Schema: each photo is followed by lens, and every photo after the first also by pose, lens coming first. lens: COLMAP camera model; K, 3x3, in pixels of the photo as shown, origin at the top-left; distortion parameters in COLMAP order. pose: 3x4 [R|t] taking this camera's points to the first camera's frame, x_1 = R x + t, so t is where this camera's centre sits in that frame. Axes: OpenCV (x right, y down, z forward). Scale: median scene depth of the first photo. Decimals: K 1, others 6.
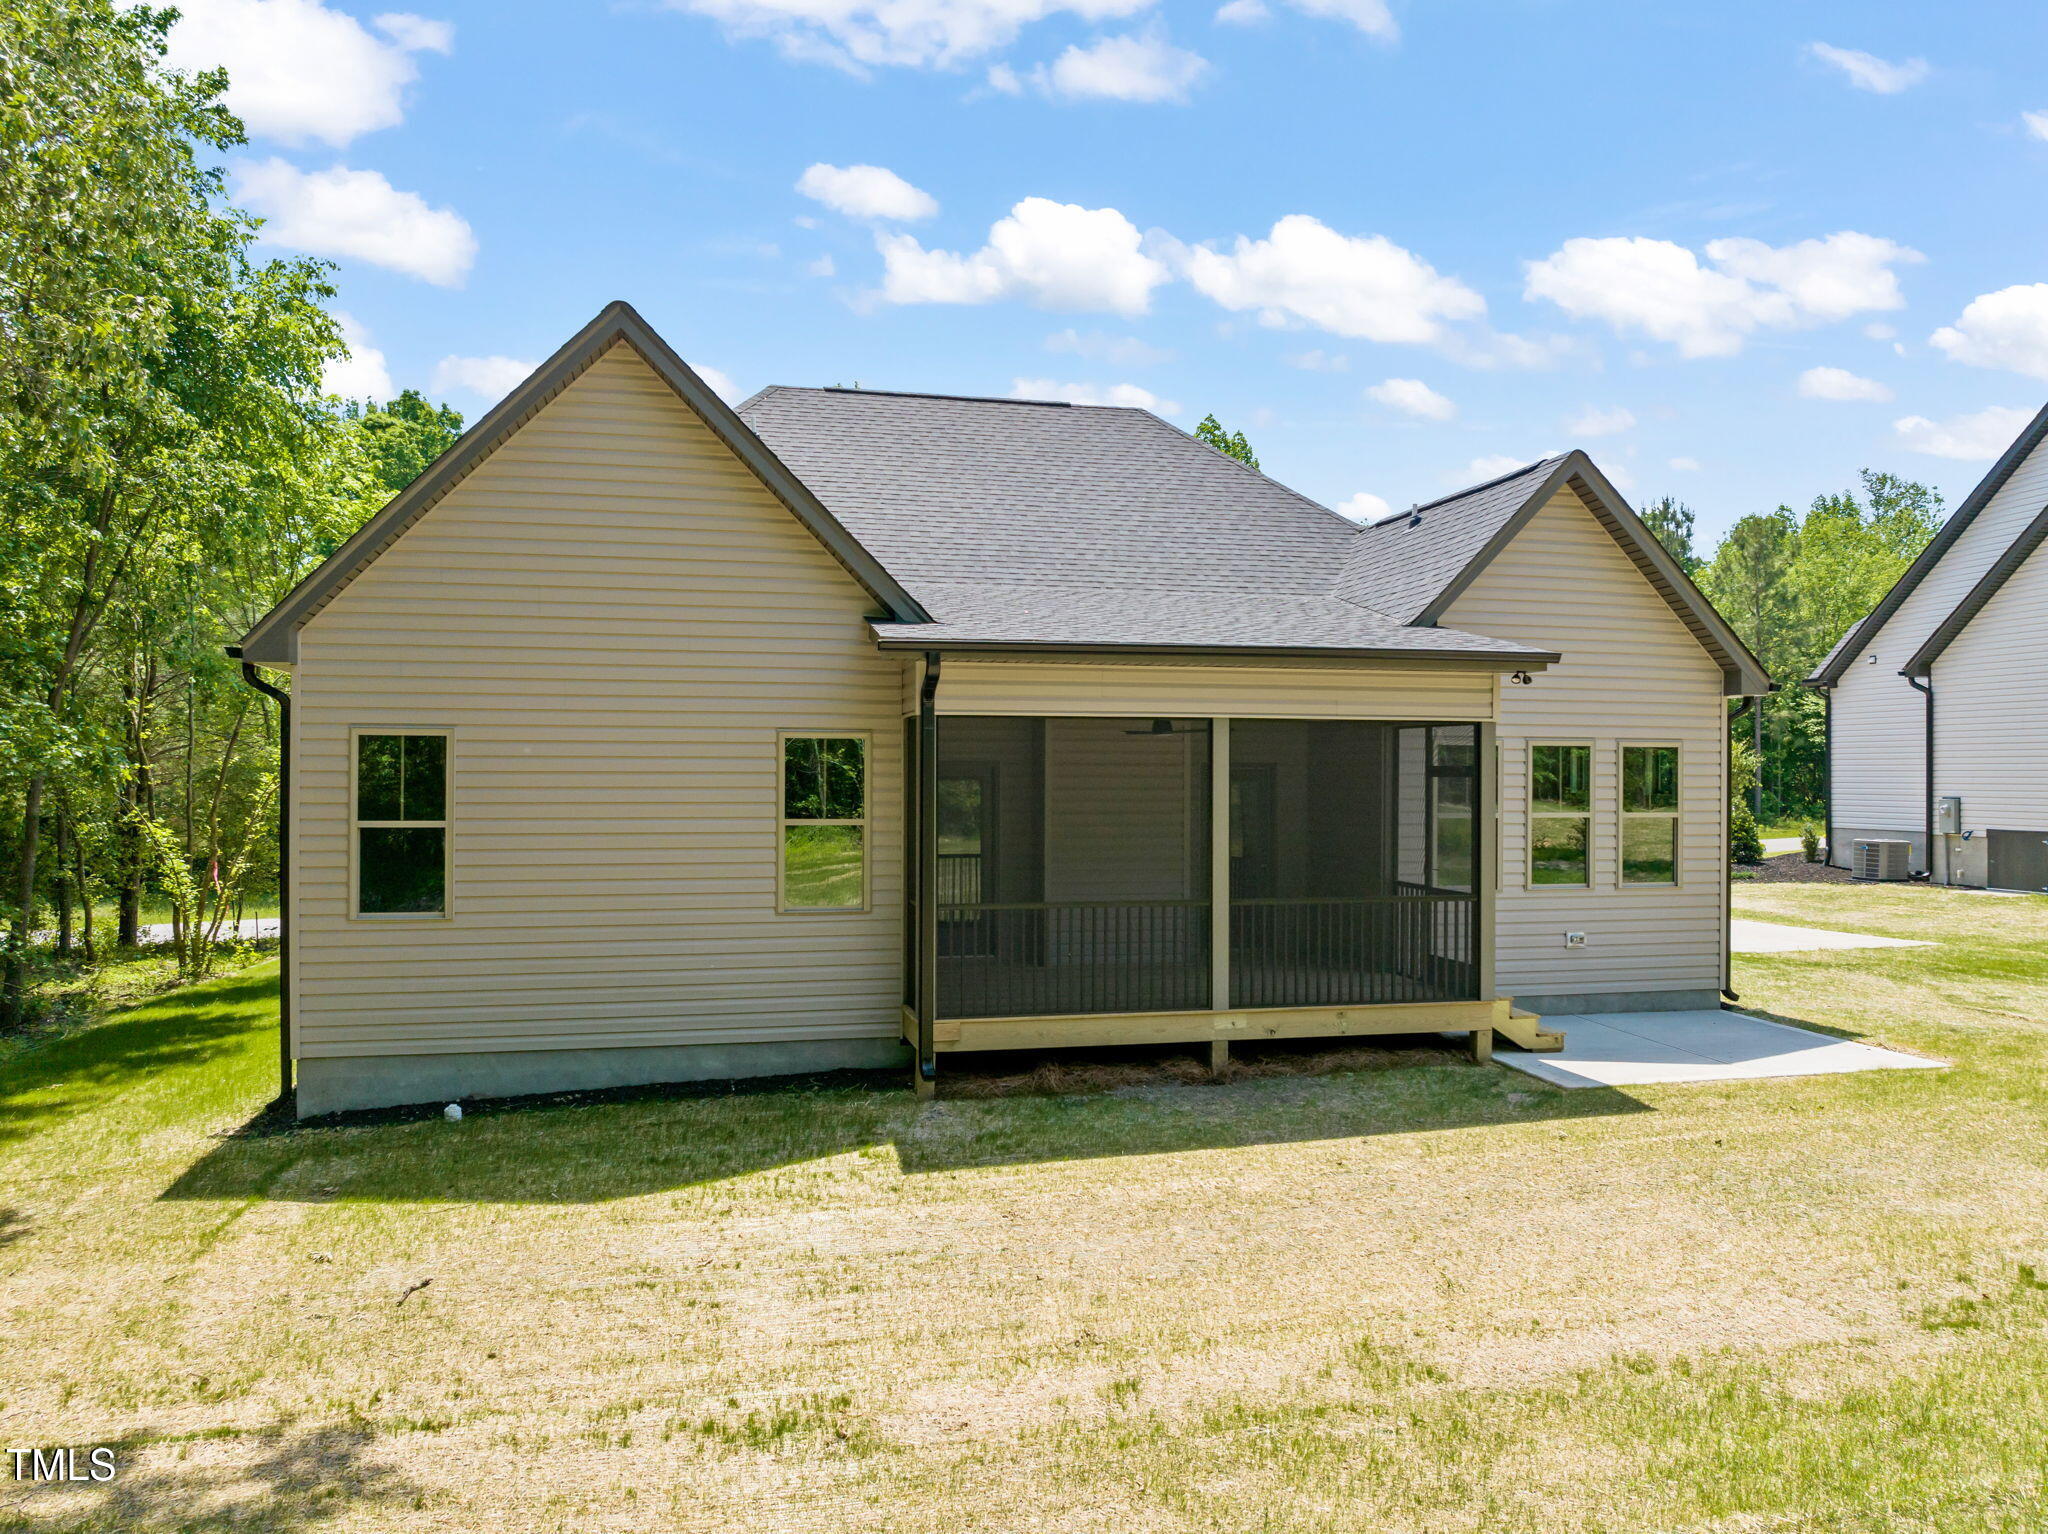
lens RADIAL K [[1466.8, 0, 1013.0], [0, 1466.8, 777.0], [0, 0, 1]] dist [-0.028802, 0.030110]
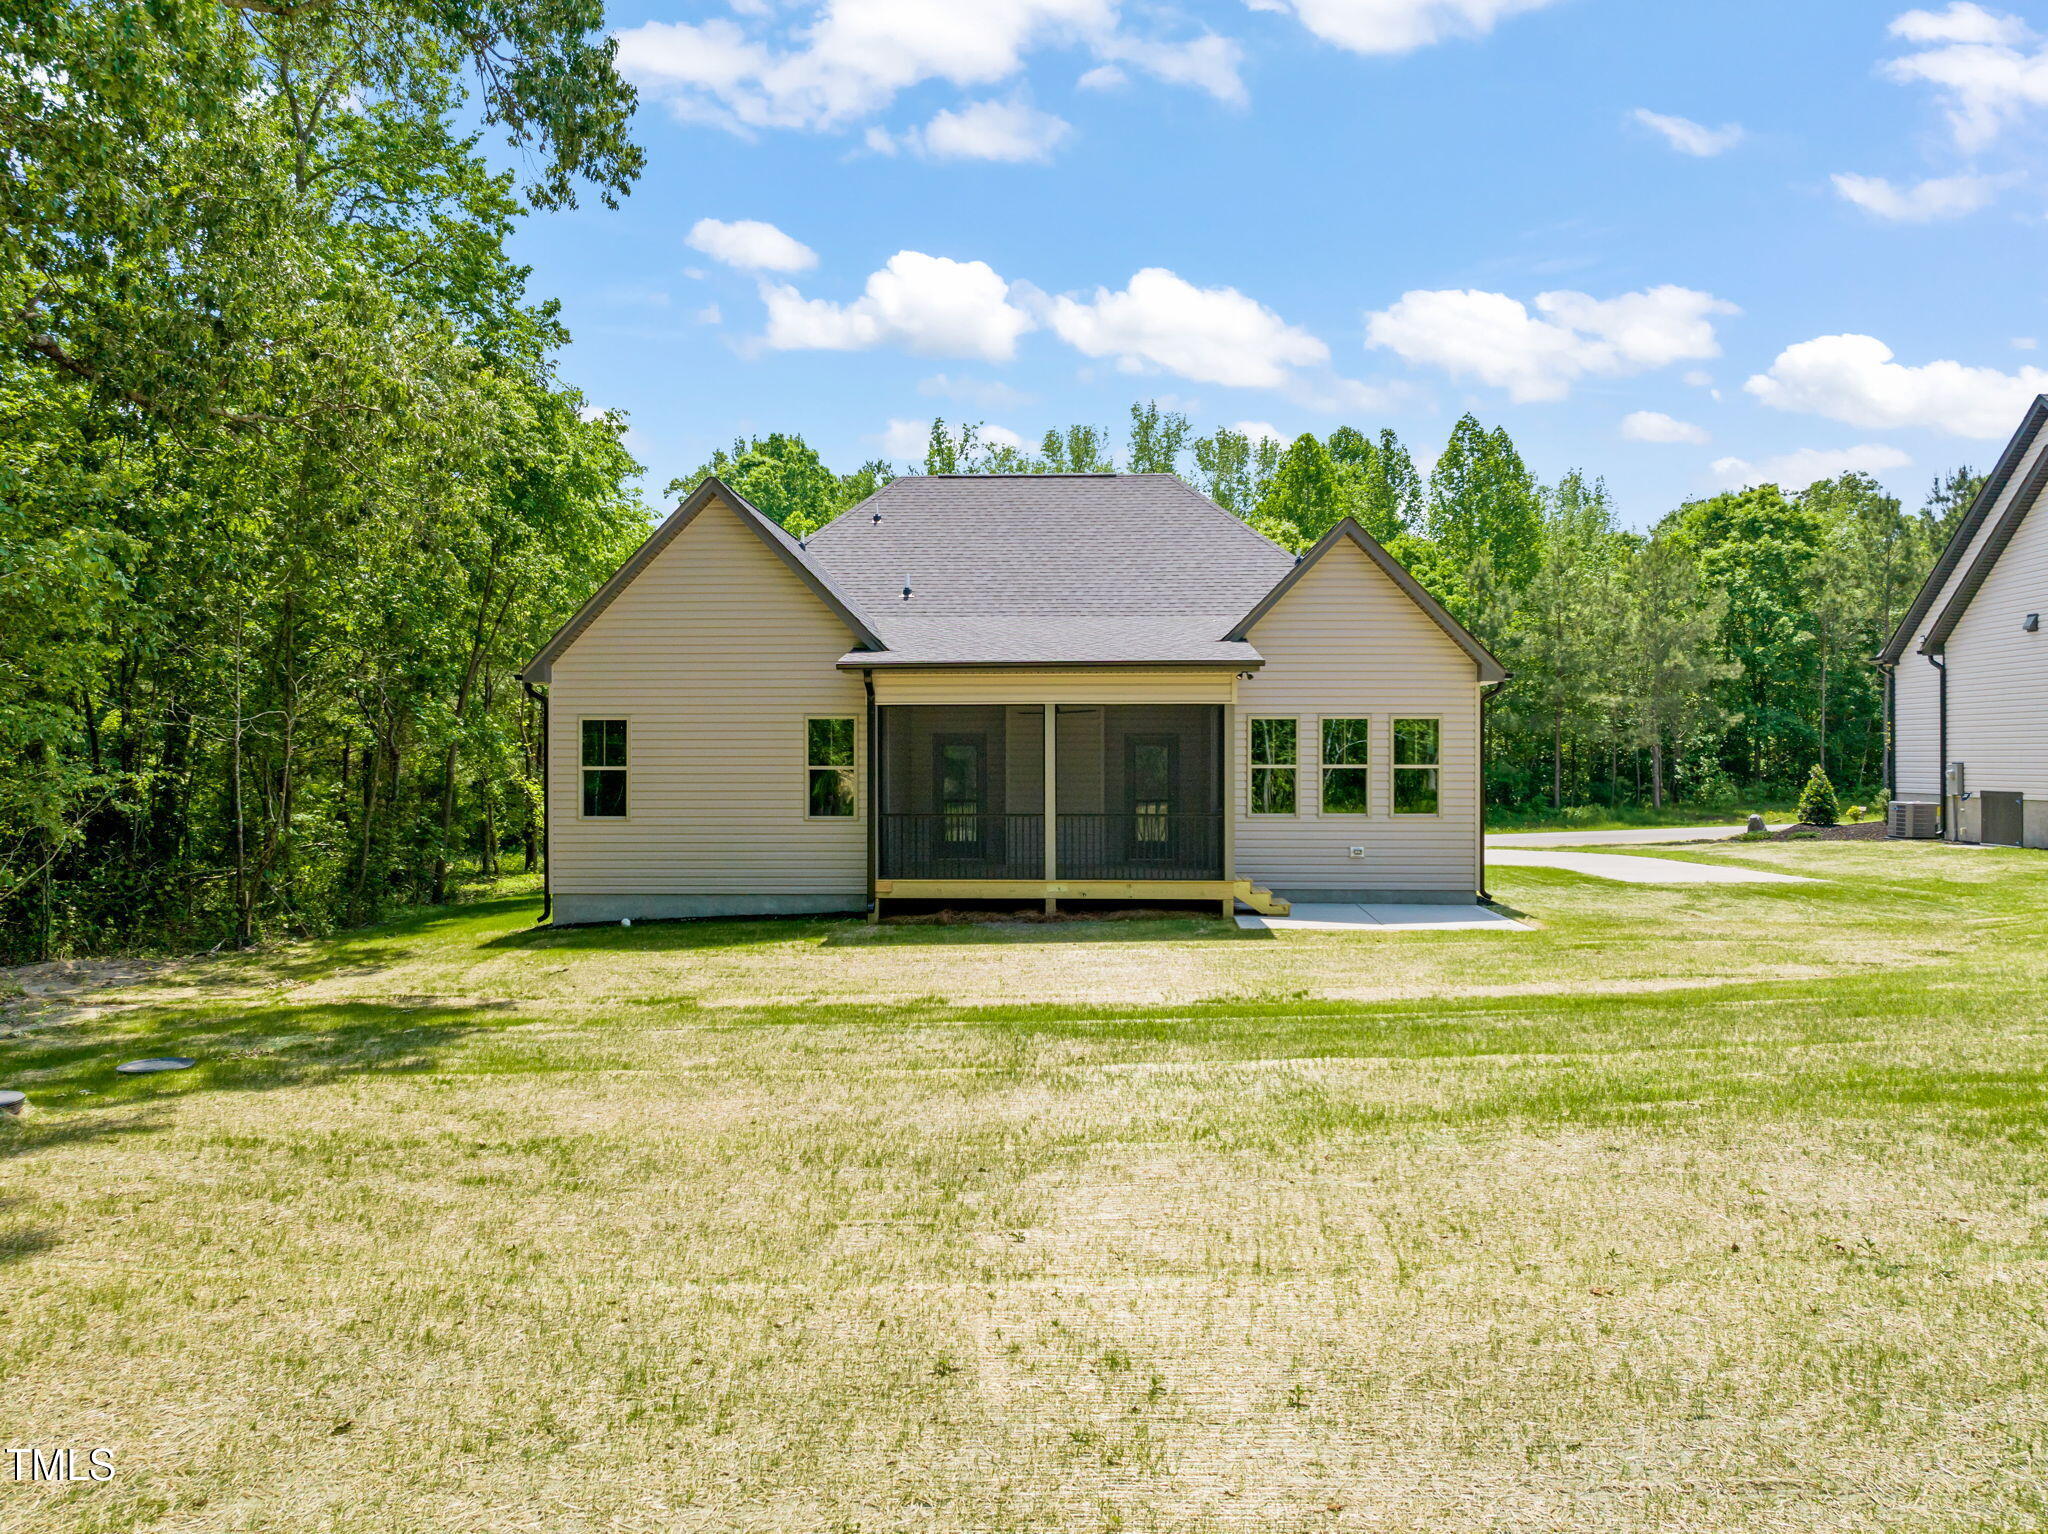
lens RADIAL K [[1486.0, 0, 1024.0], [0, 1486.0, 767.0], [0, 0, 1]] dist [0.003483, 0.000527]
pose [[0.964090, -0.002092, -0.265569, 0.542139], [0.002772, 0.999994, 0.002186, 0.026536], [0.265563, -0.002843, 0.964089, -0.610369]]
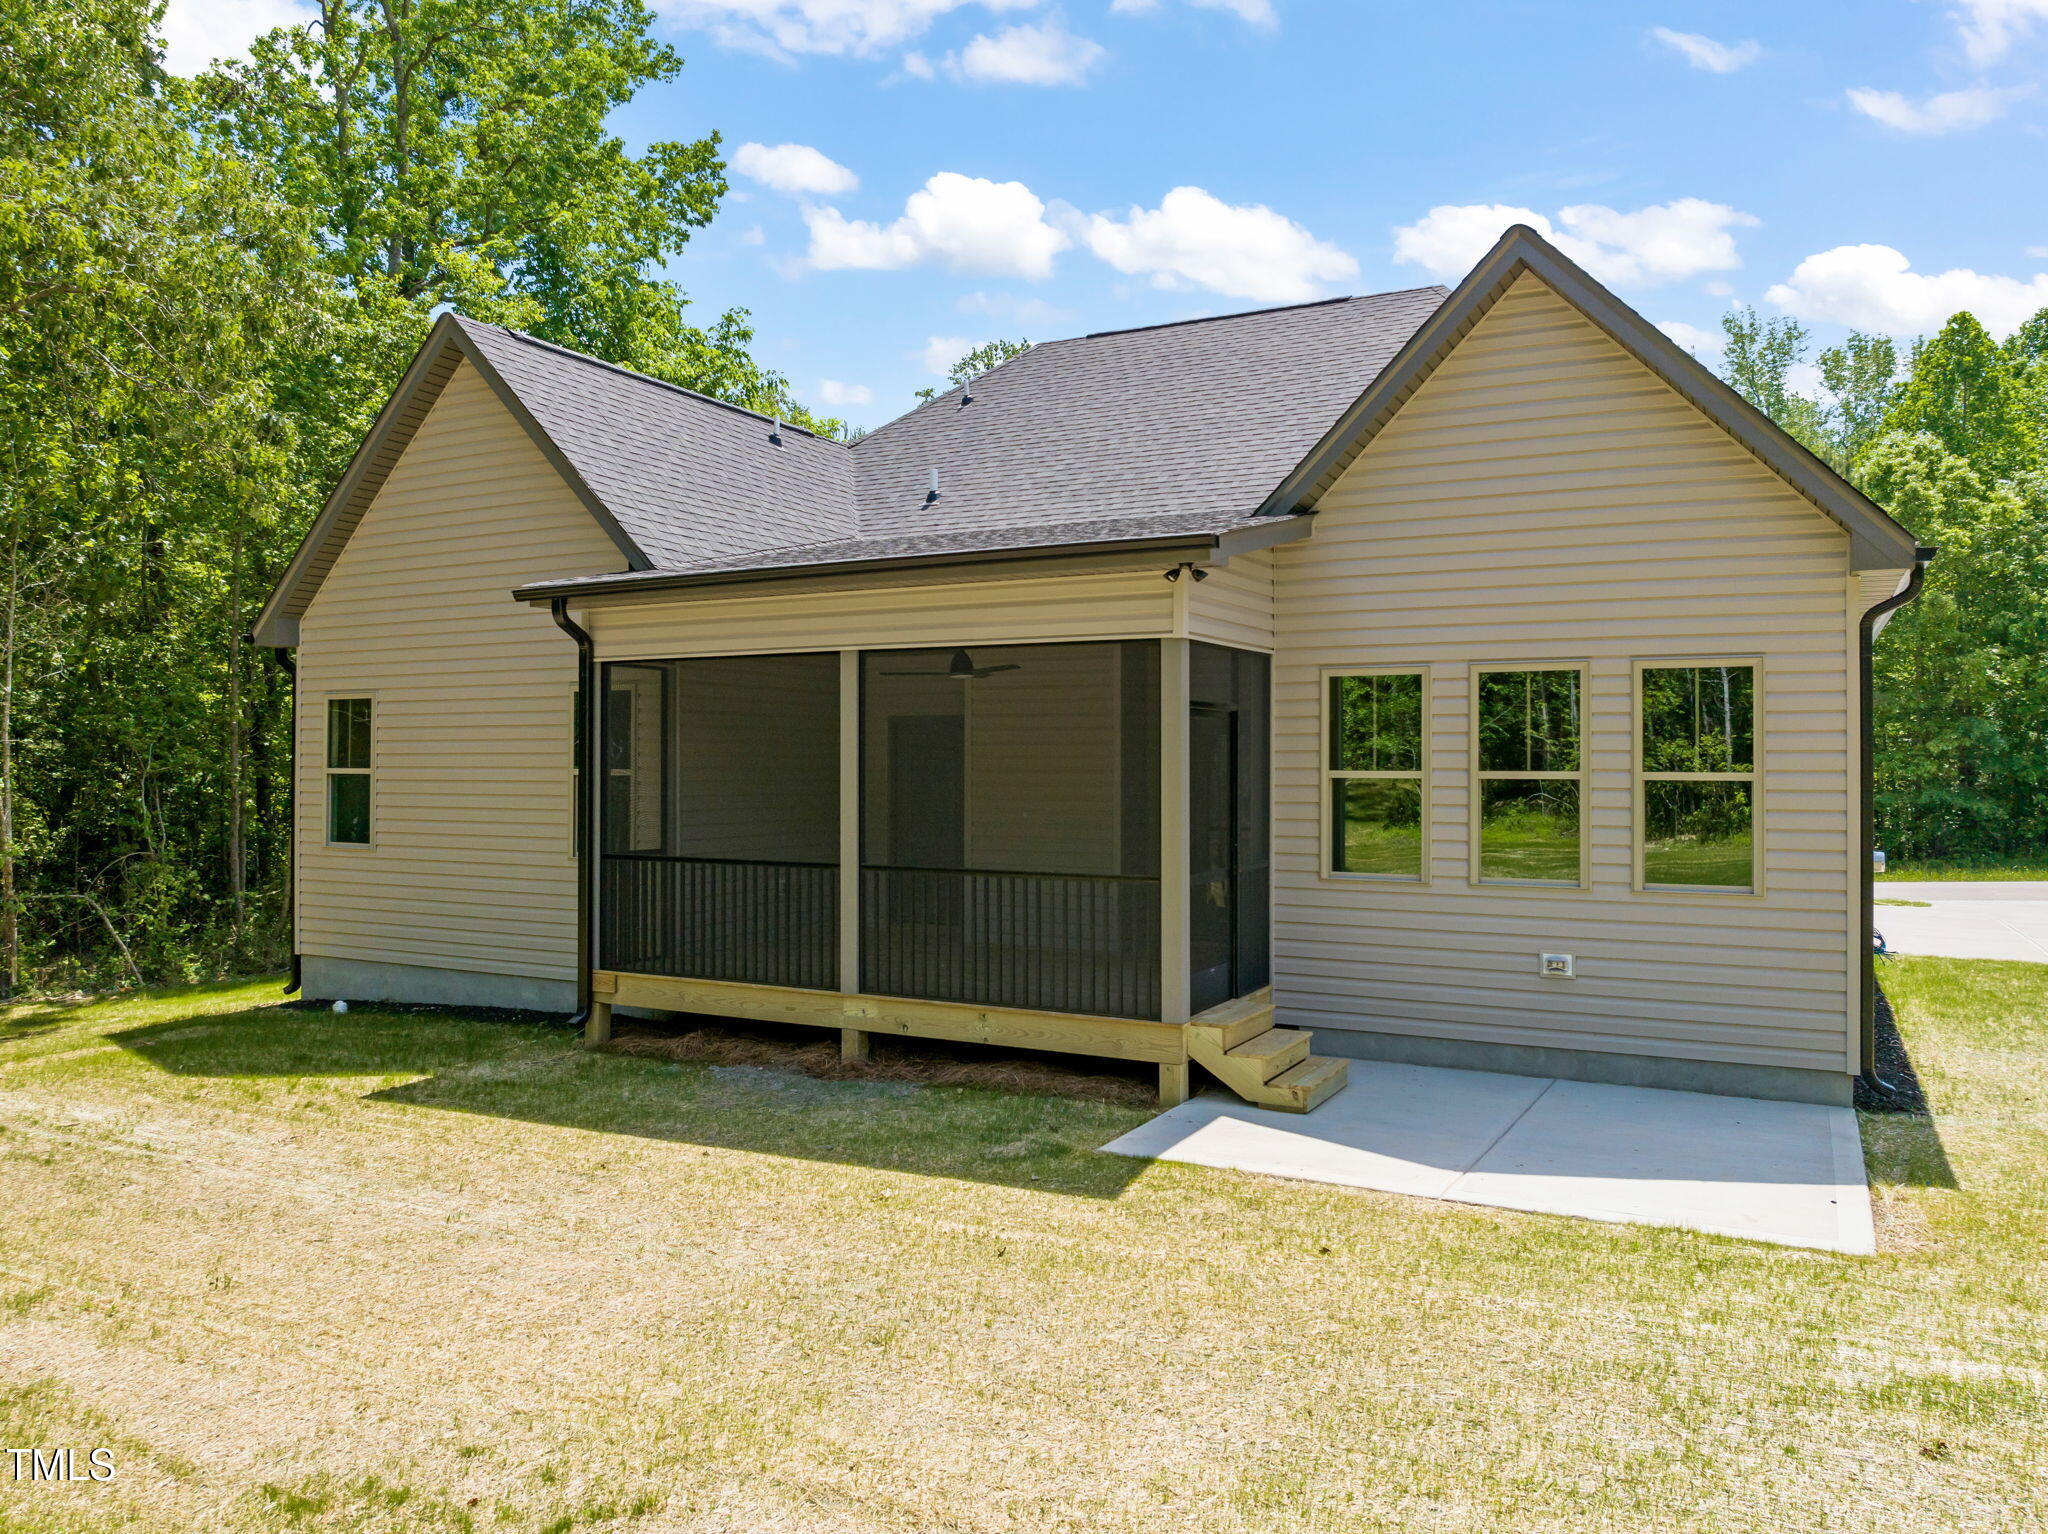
lens RADIAL K [[1458.6, 0, 1024.0], [0, 1458.6, 767.0], [0, 0, 1]] dist [-0.002199, 0.000480]
pose [[0.756919, 0.000012, -0.653508, 0.748517], [0.000029, 1.000000, 0.000052, 0.026734], [0.653508, -0.000058, 0.756919, 0.410714]]
